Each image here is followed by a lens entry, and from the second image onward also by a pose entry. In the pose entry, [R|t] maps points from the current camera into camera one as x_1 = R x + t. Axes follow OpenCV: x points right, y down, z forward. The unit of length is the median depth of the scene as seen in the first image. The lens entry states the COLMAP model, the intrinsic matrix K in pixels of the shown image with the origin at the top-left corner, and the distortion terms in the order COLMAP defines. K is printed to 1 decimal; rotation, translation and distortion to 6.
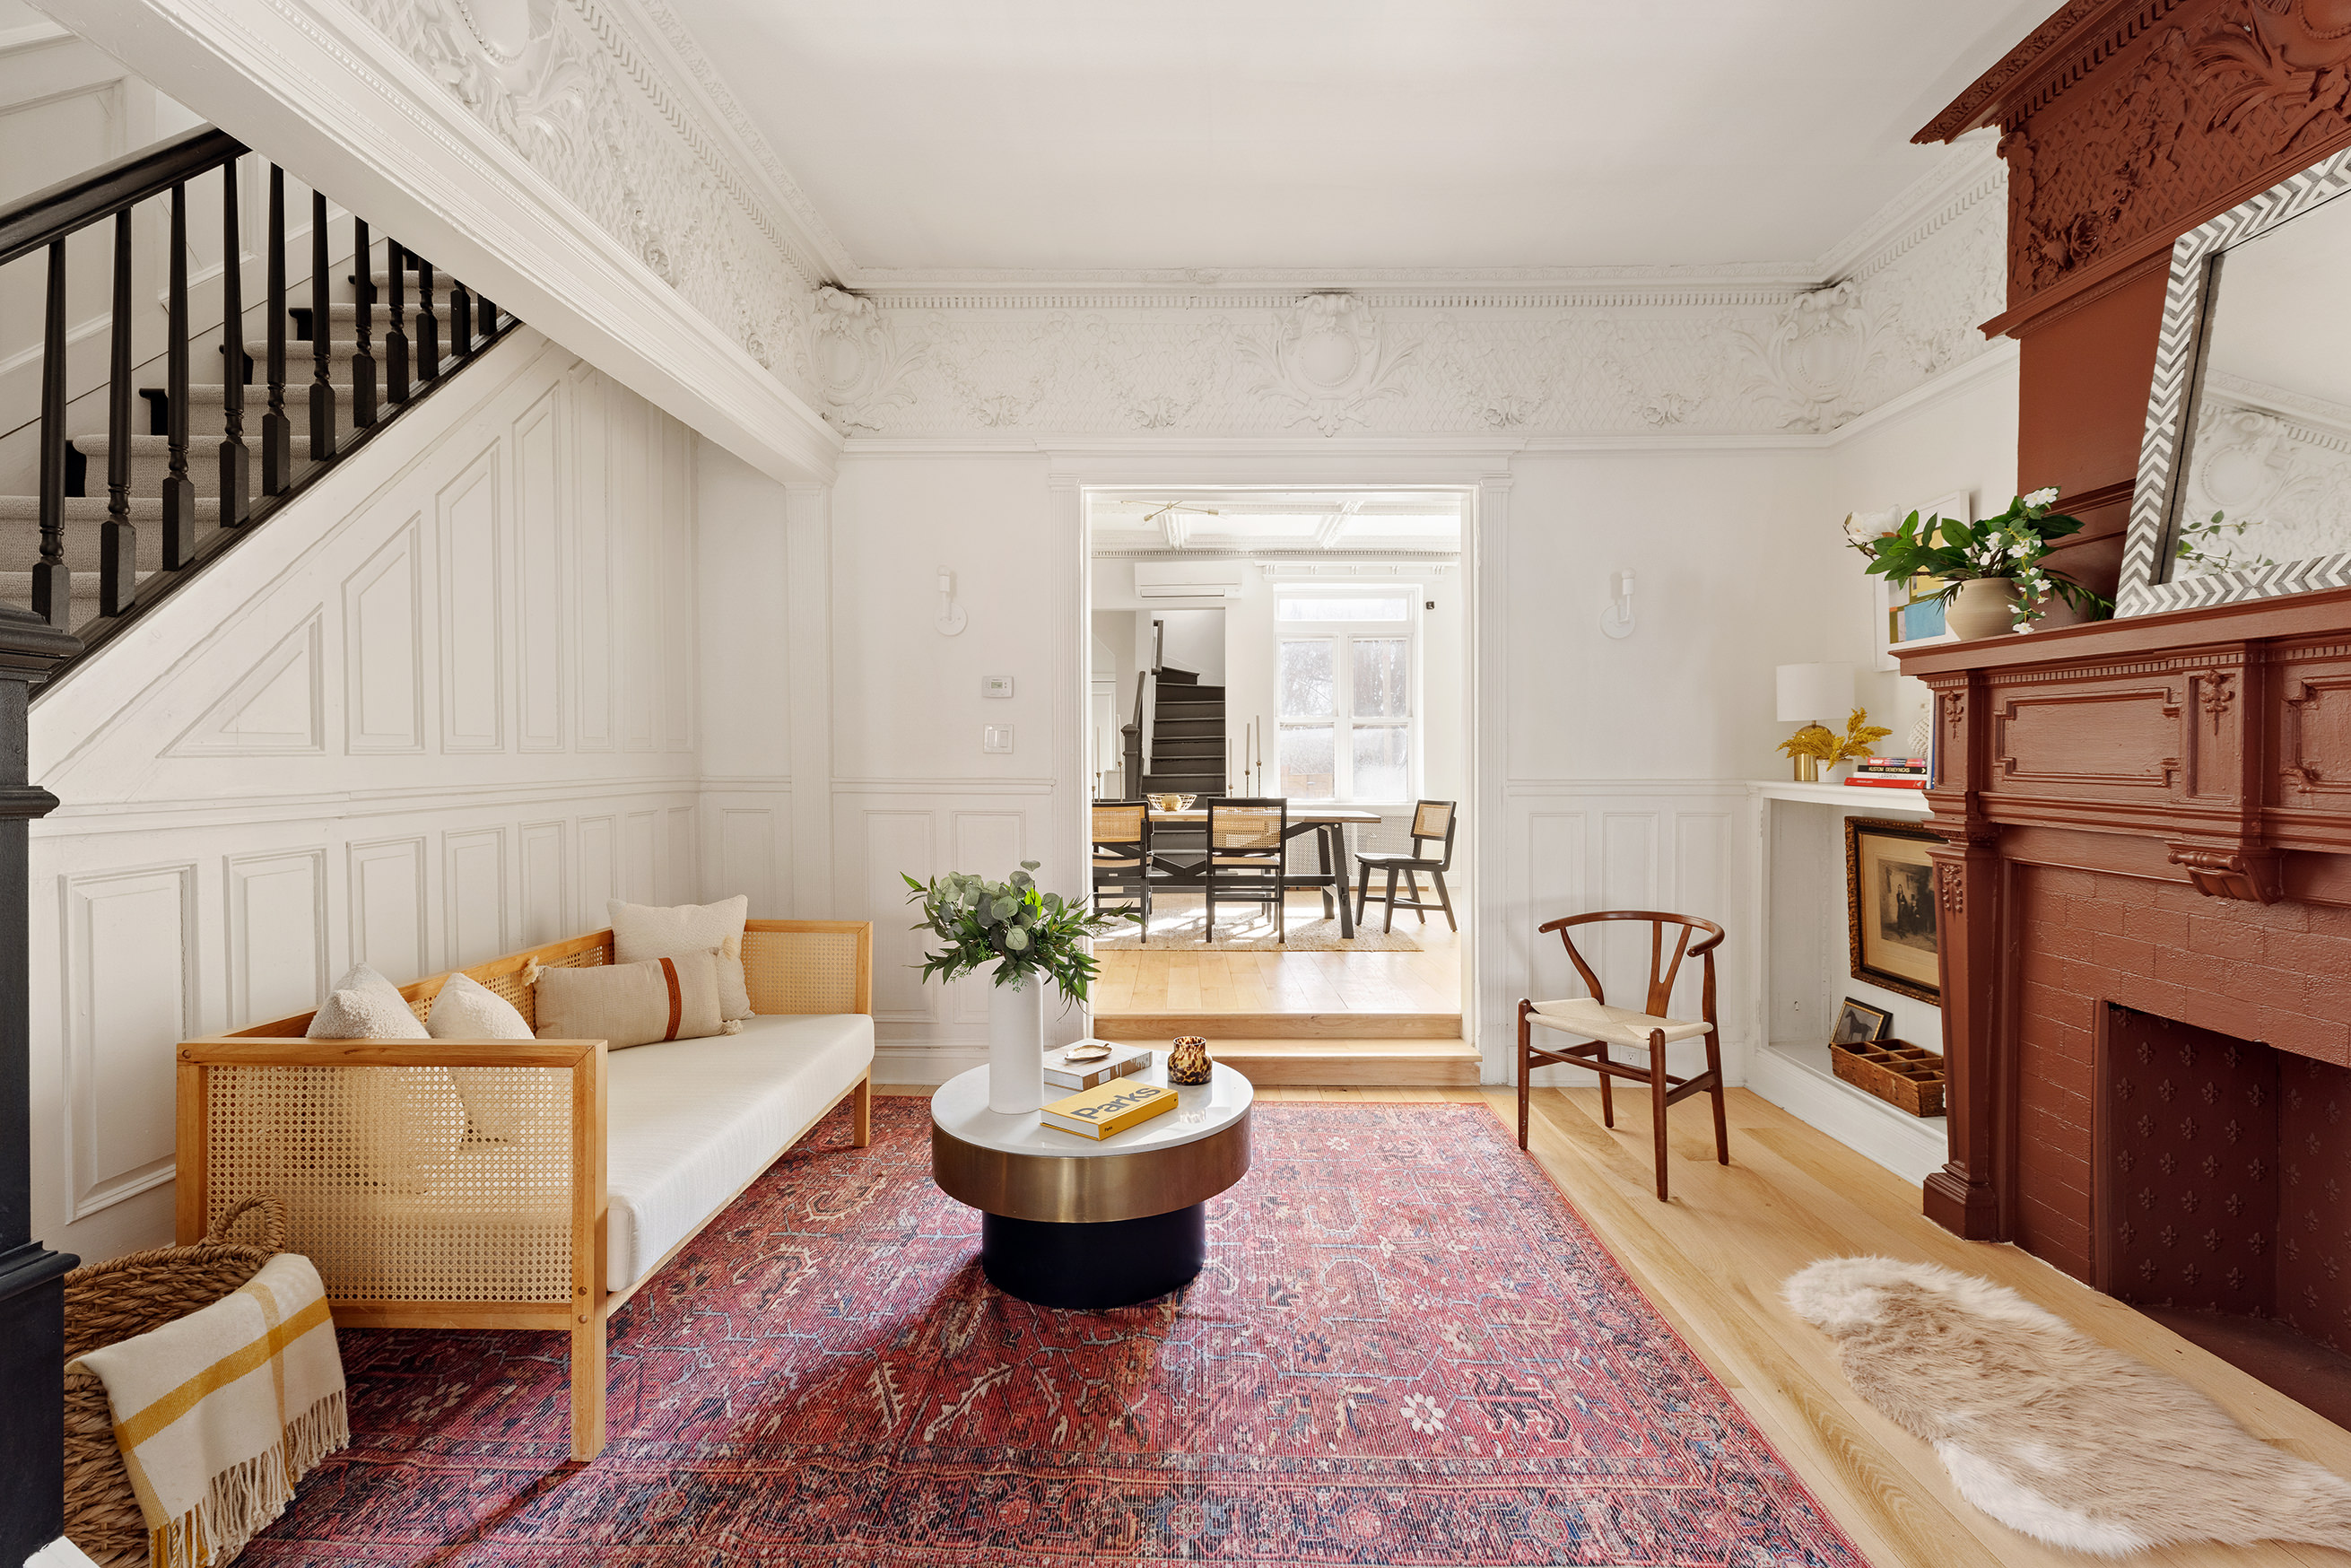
lens RADIAL K [[1026.2, 0, 1160.1], [0, 1026.2, 767.1], [0, 0, 1]] dist [0.006630, -0.001458]
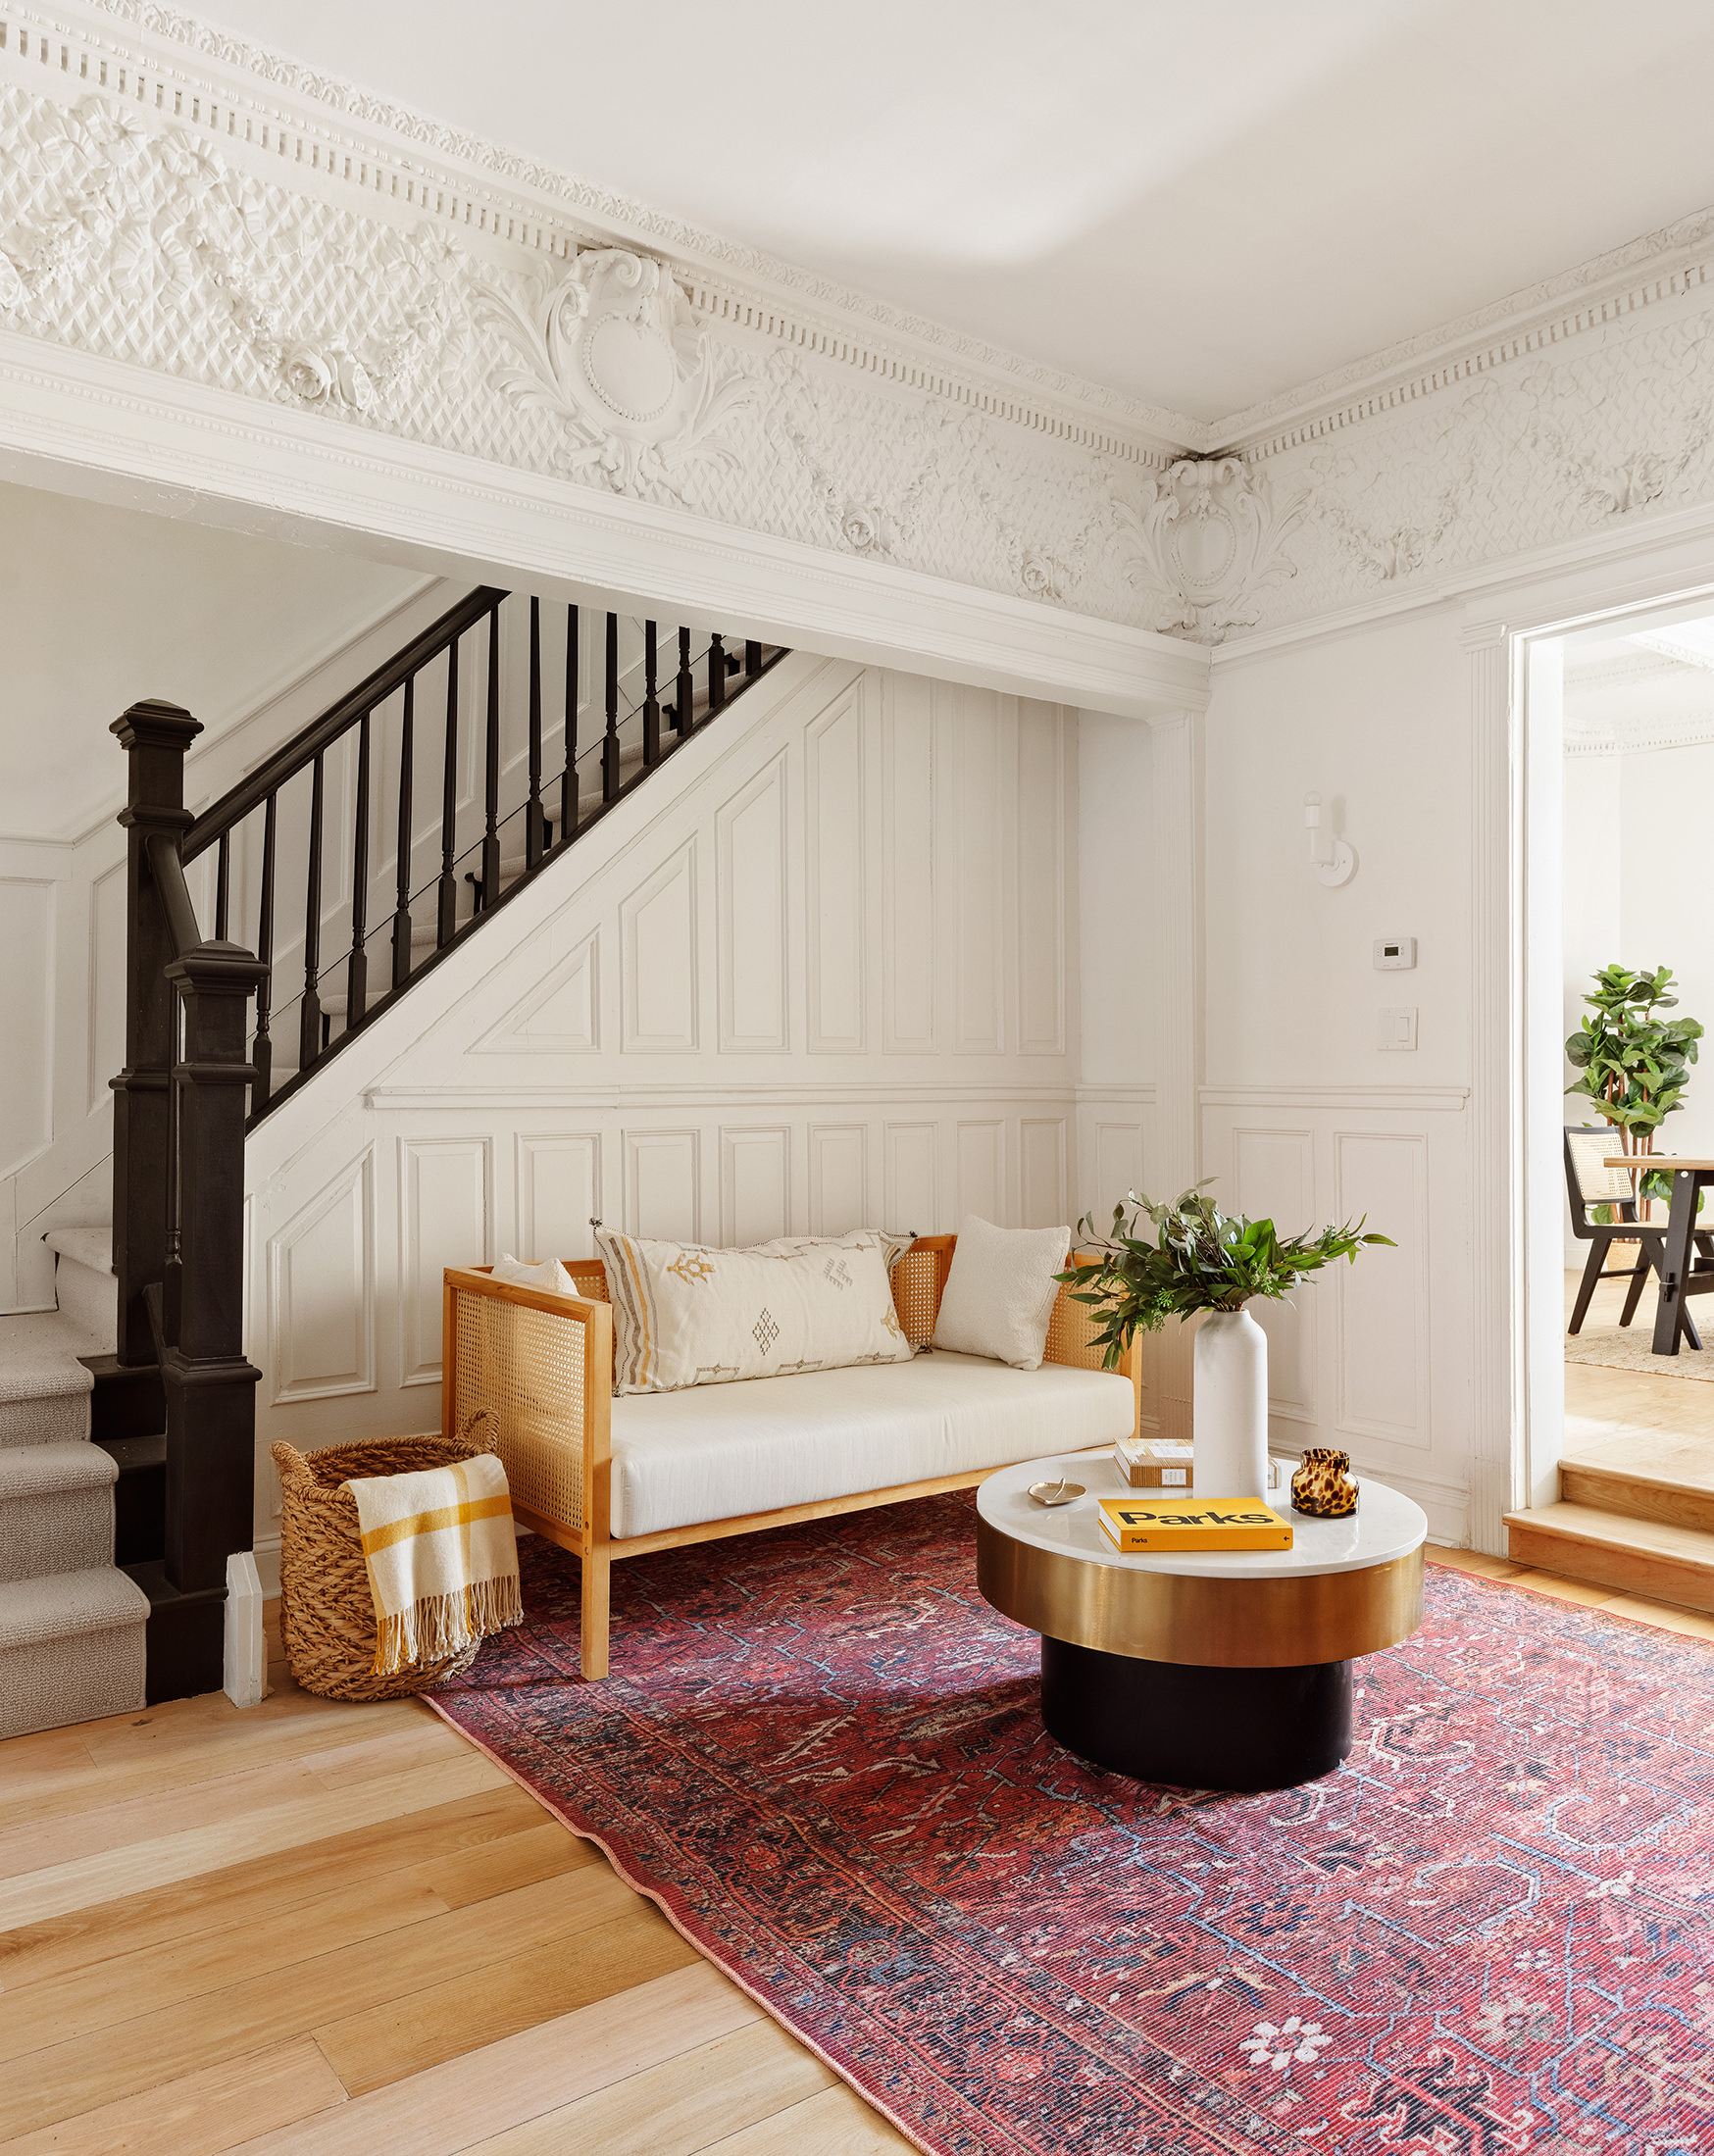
lens RADIAL K [[1437.9, 0, 834.7], [0, 1437.9, 1089.5], [0, 0, 1]] dist [0.001076, 0.005561]
pose [[0.636123, 0.004277, -0.771576, 0.347221], [-0.007169, 0.999974, -0.000367, 0.015918], [0.771555, 0.005765, 0.636137, 0.093671]]
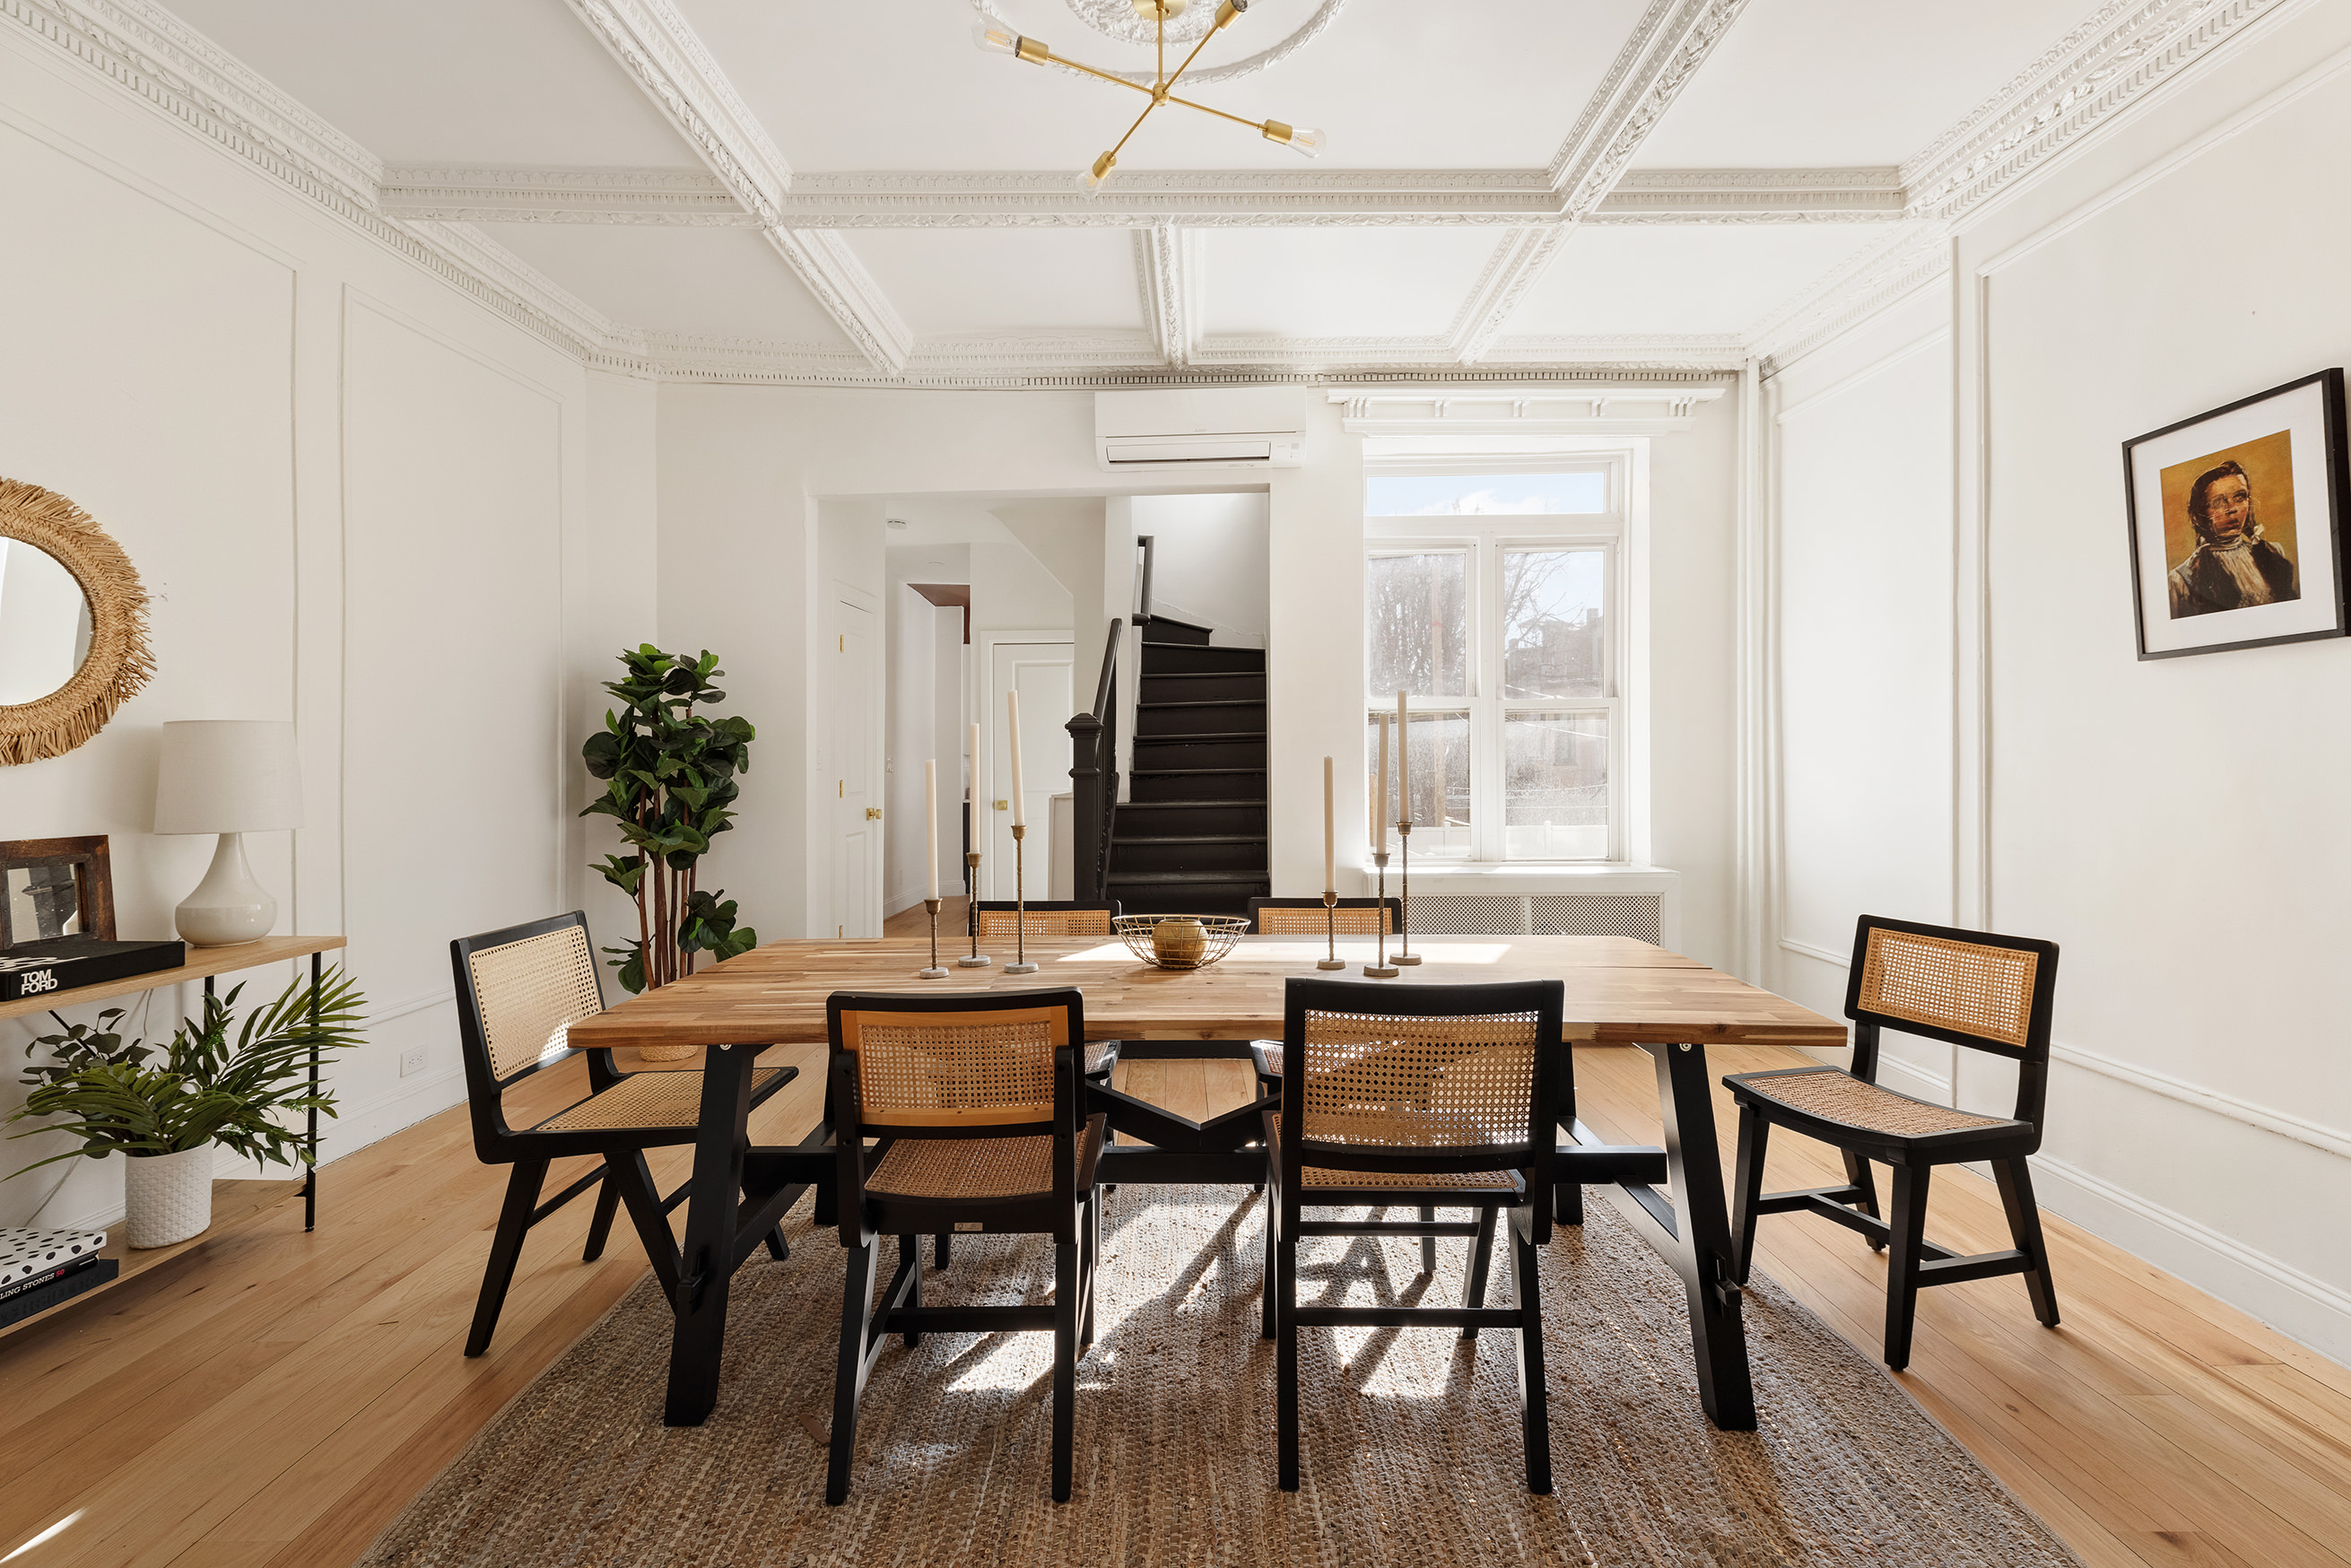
lens RADIAL K [[1026.2, 0, 1162.2], [0, 1026.2, 745.4], [0, 0, 1]] dist [0.006630, -0.001458]
pose [[0.999953, -0.007294, 0.006337, 0.010649], [0.007380, 0.999880, -0.013648, -0.043765], [-0.006236, 0.013694, 0.999887, 1.175463]]
